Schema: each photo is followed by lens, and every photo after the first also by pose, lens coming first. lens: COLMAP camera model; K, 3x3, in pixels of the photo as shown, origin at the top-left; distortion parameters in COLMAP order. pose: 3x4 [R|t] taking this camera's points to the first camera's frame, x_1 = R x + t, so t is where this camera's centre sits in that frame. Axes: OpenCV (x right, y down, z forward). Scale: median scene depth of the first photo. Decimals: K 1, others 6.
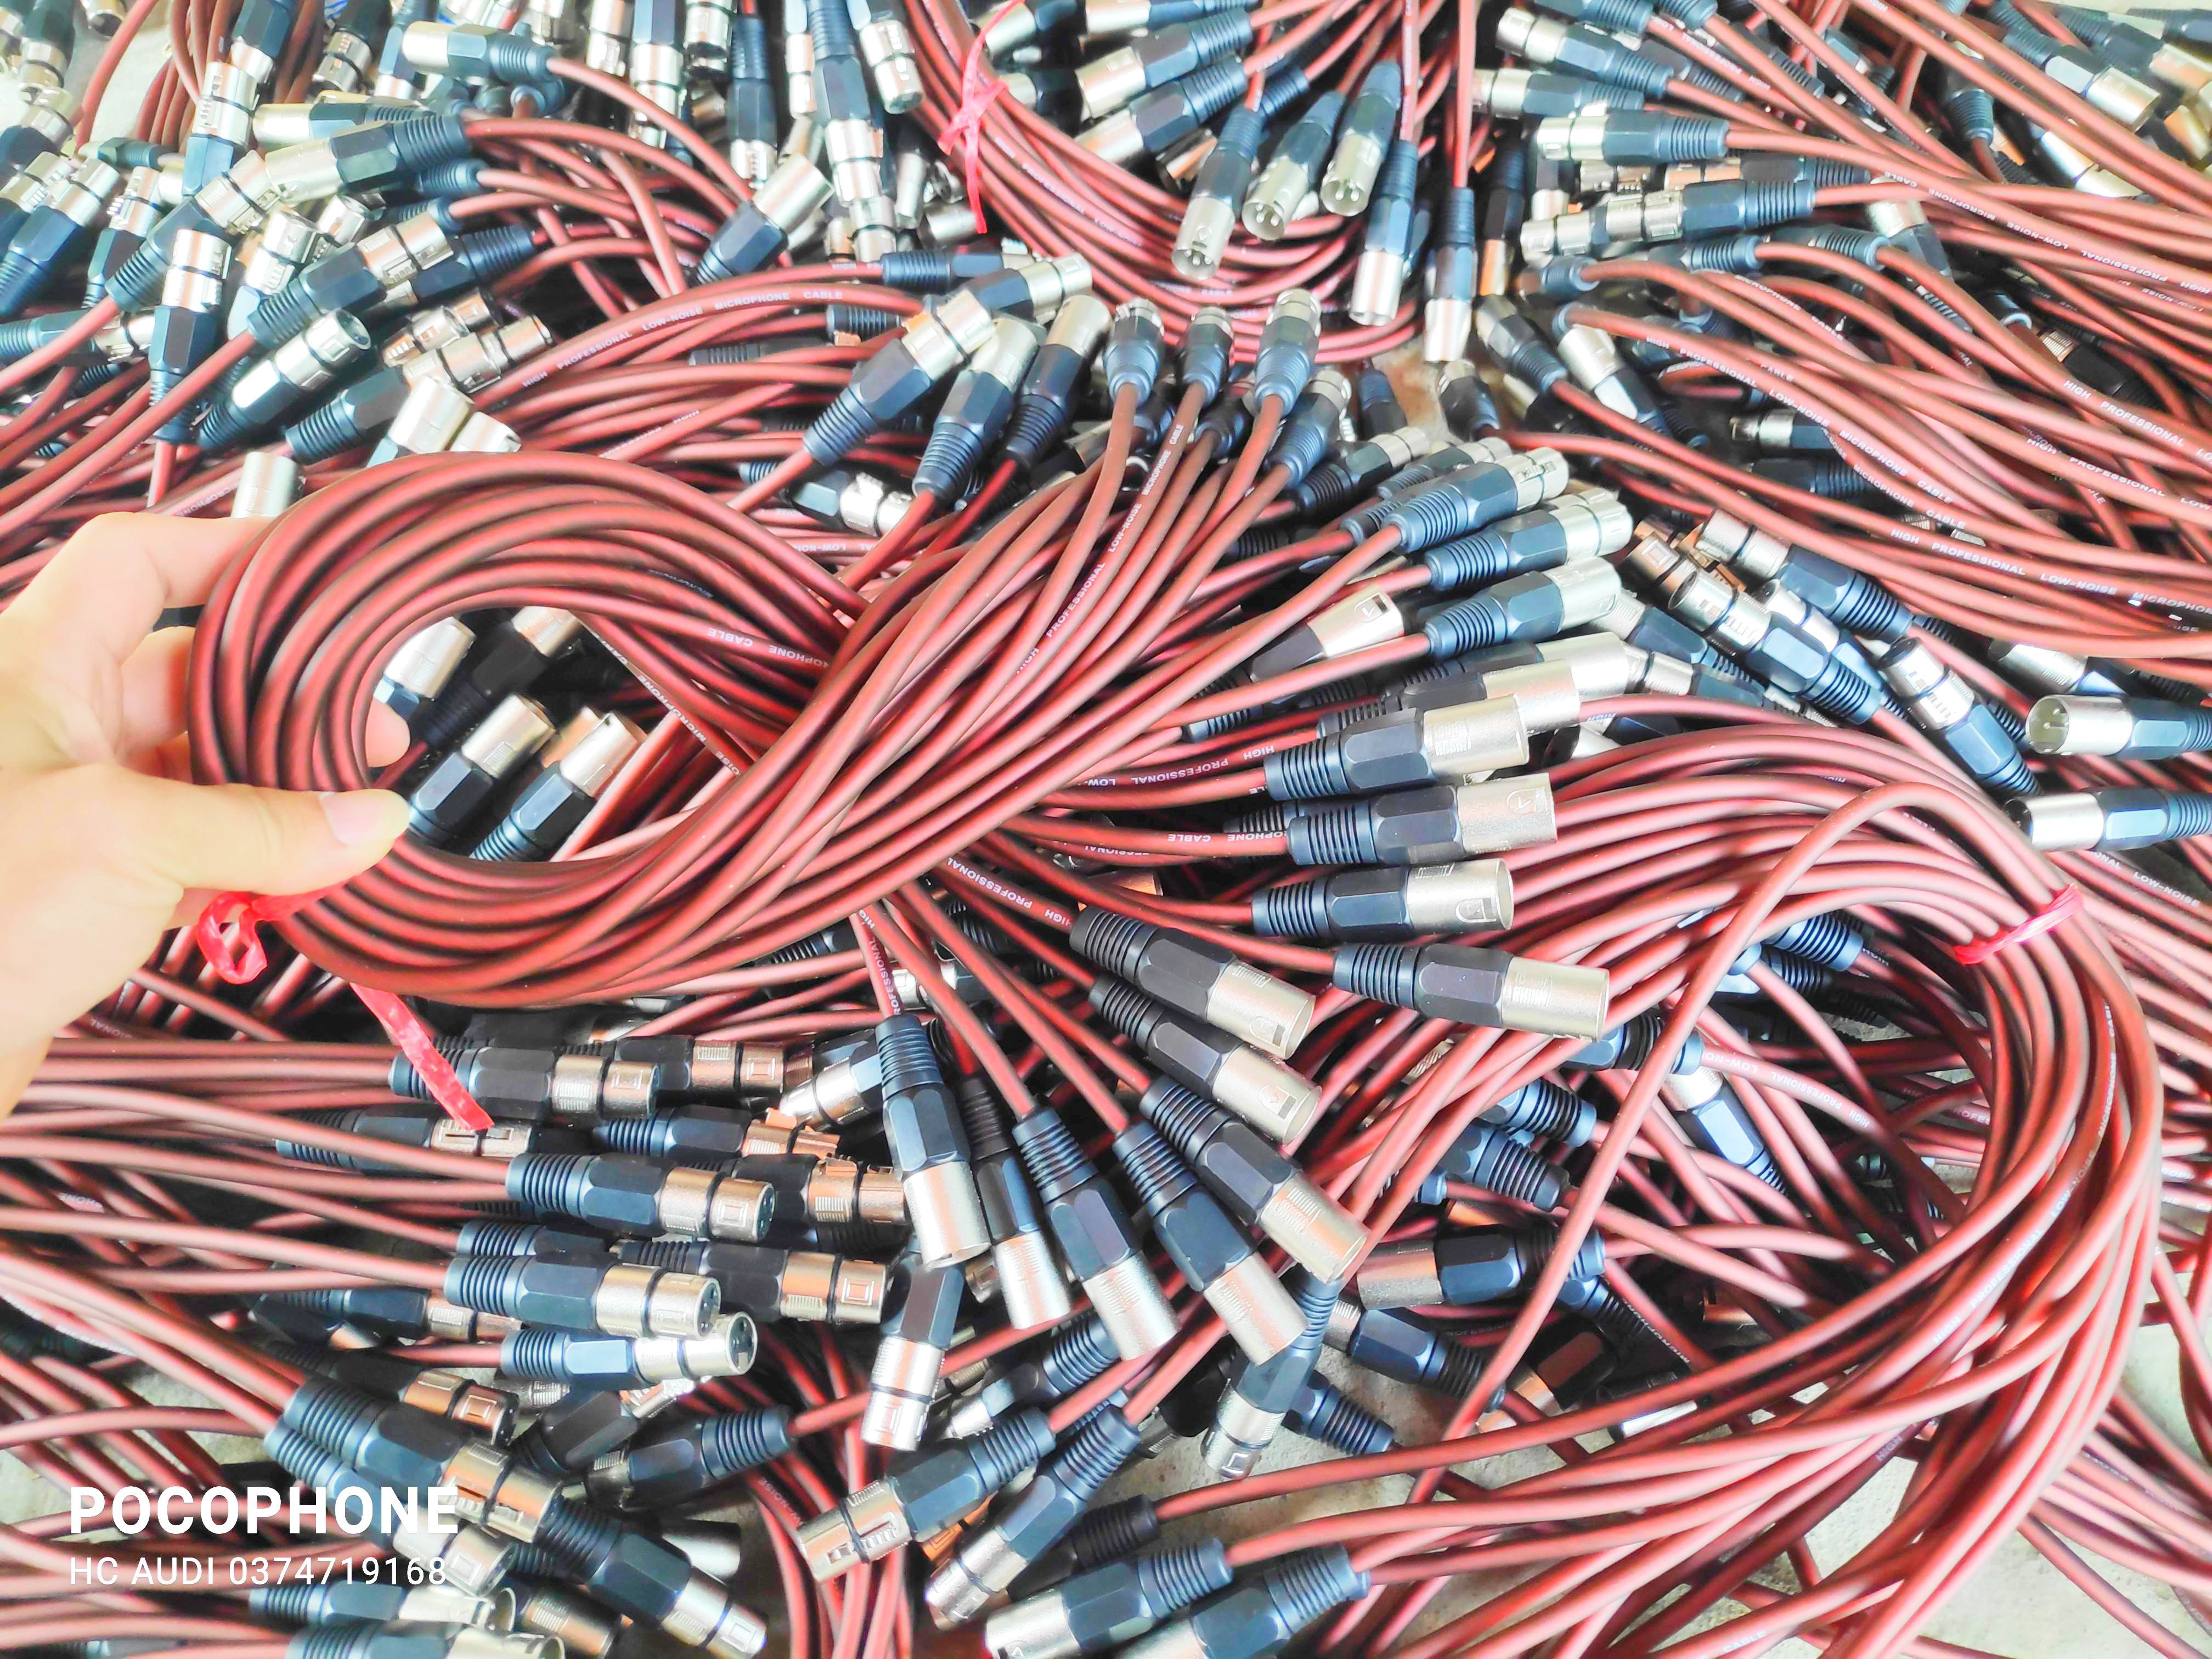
lens RADIAL K [[1275.4, 0, 1023.8], [0, 1275.4, 731.2], [0, 0, 1]] dist [-0.025891, 0.004670]
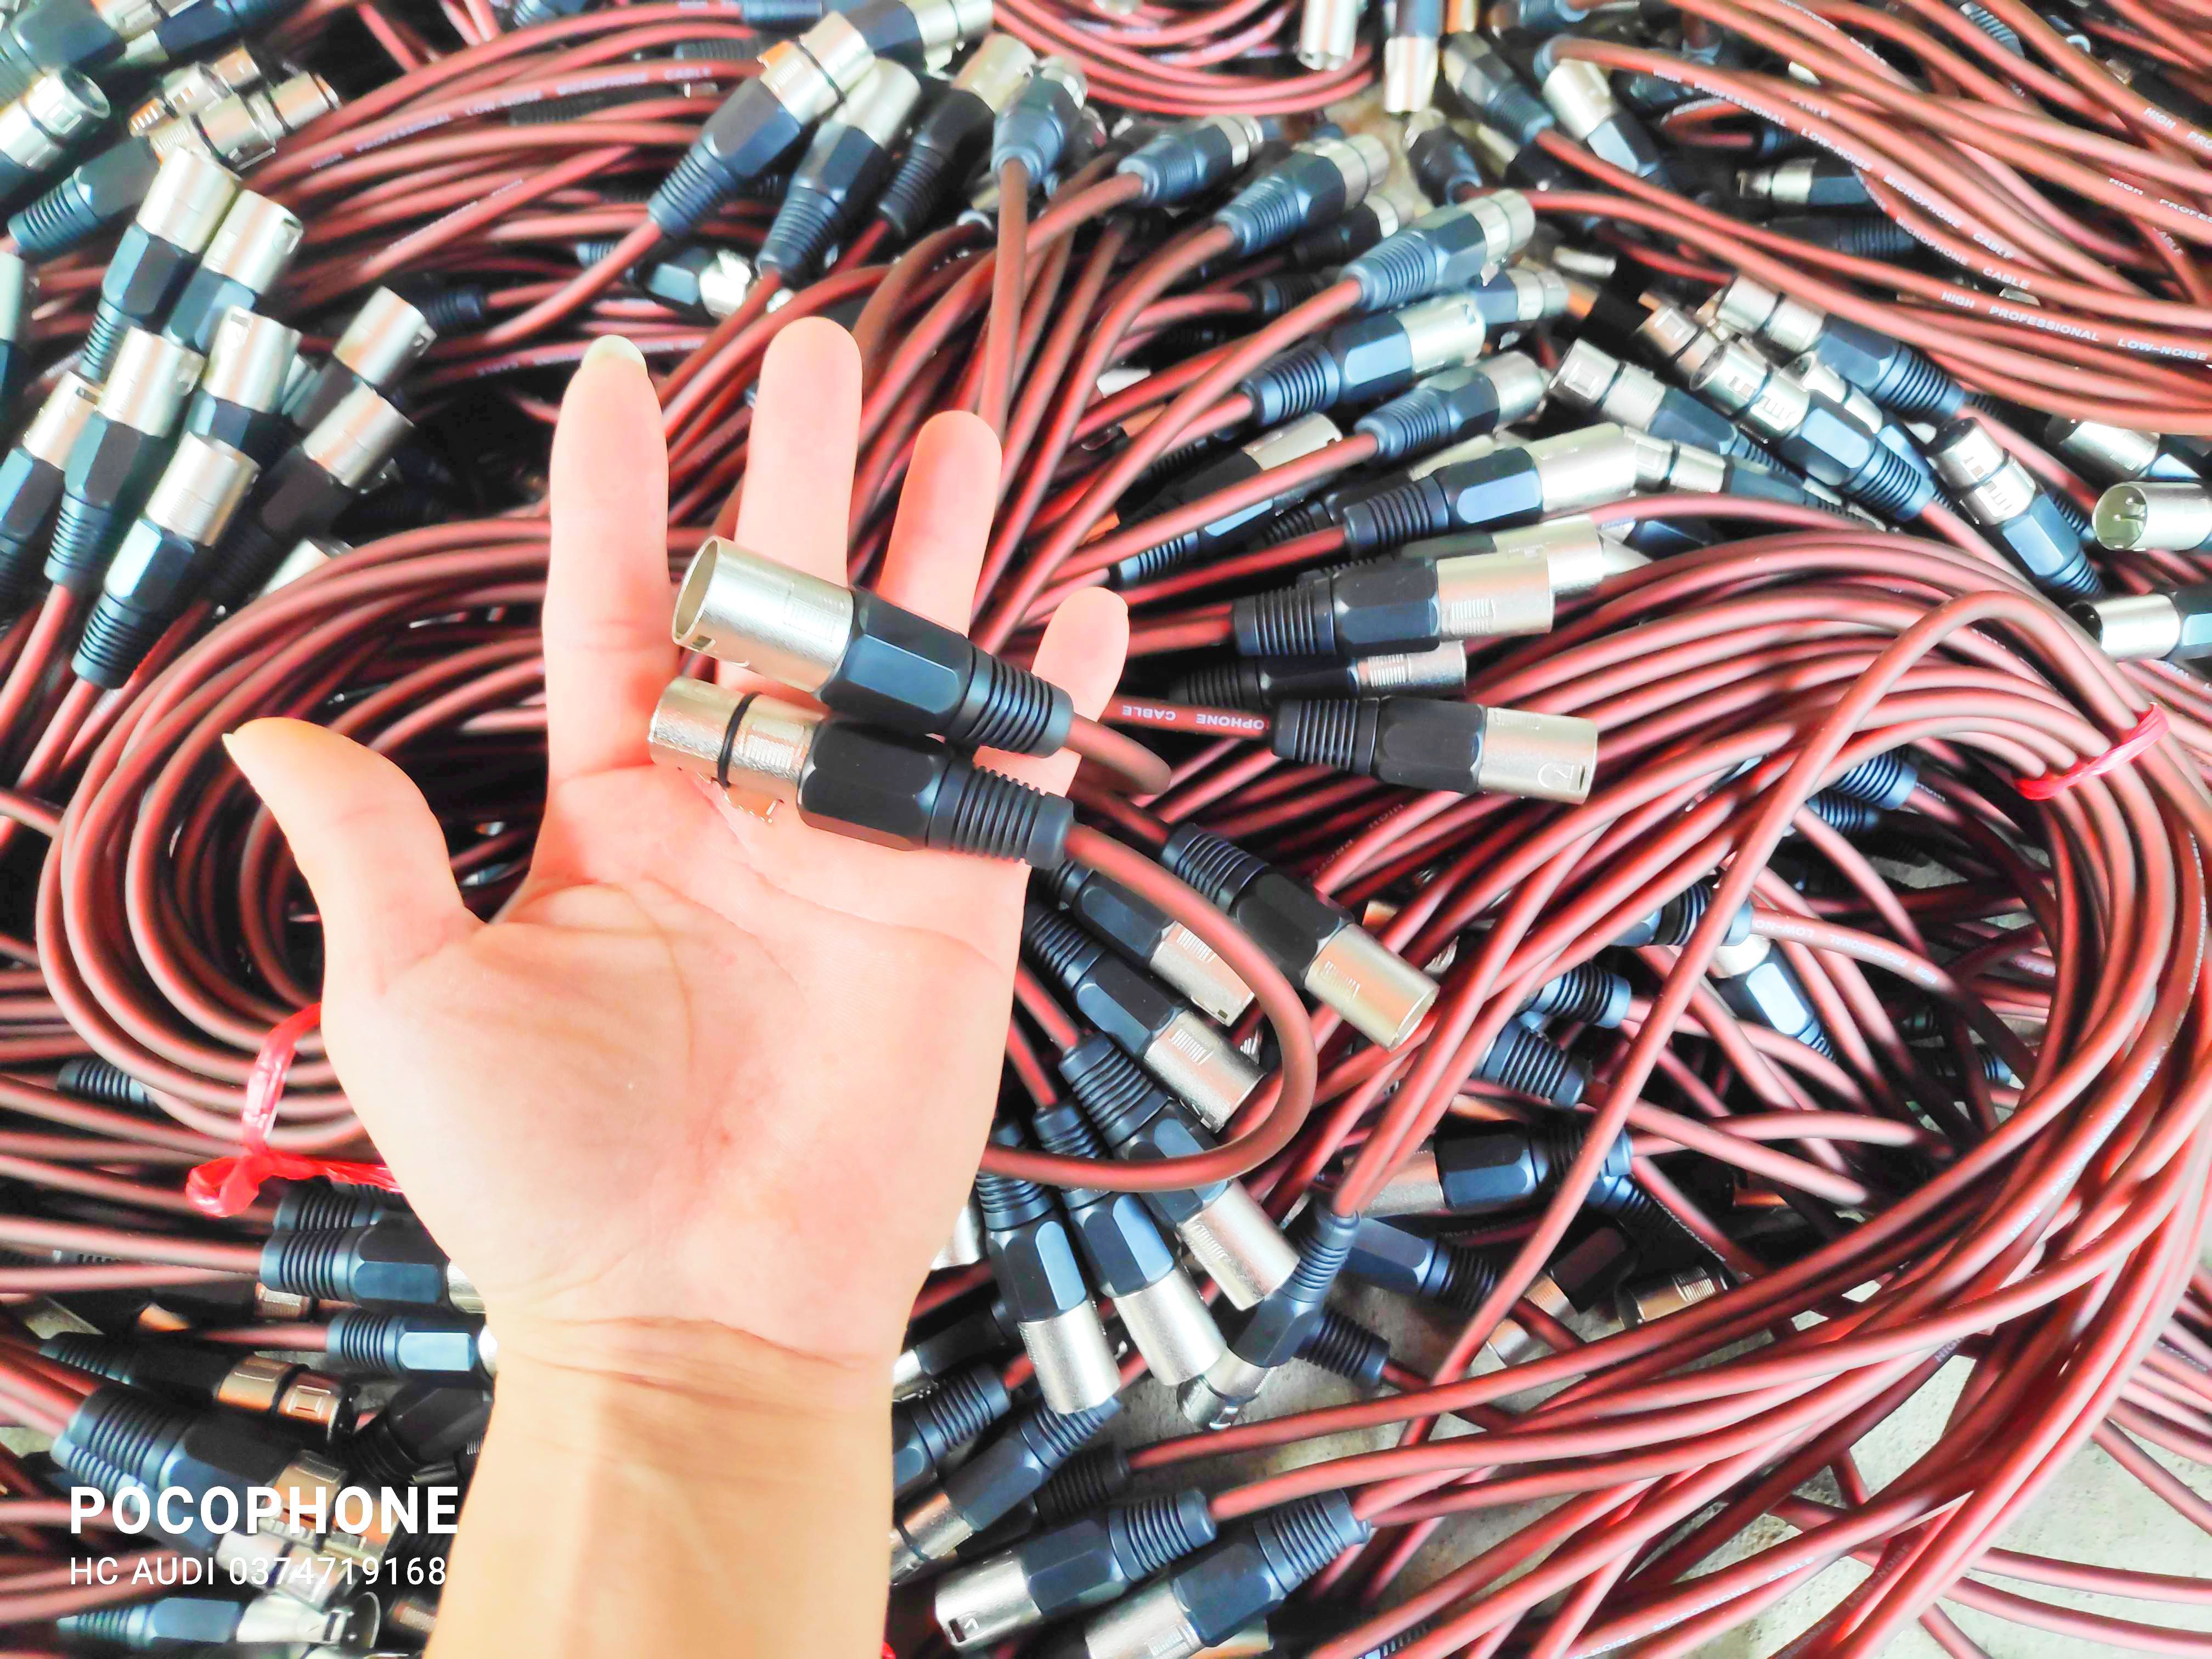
lens RADIAL K [[1337.1, 0, 1118.4], [0, 1337.1, 744.4], [0, 0, 1]] dist [-0.012400, 0.001708]
pose [[0.991188, -0.048327, 0.123335, 0.009602], [0.031078, 0.989927, 0.138127, 0.002206], [-0.128768, -0.133076, 0.982705, 0.151048]]
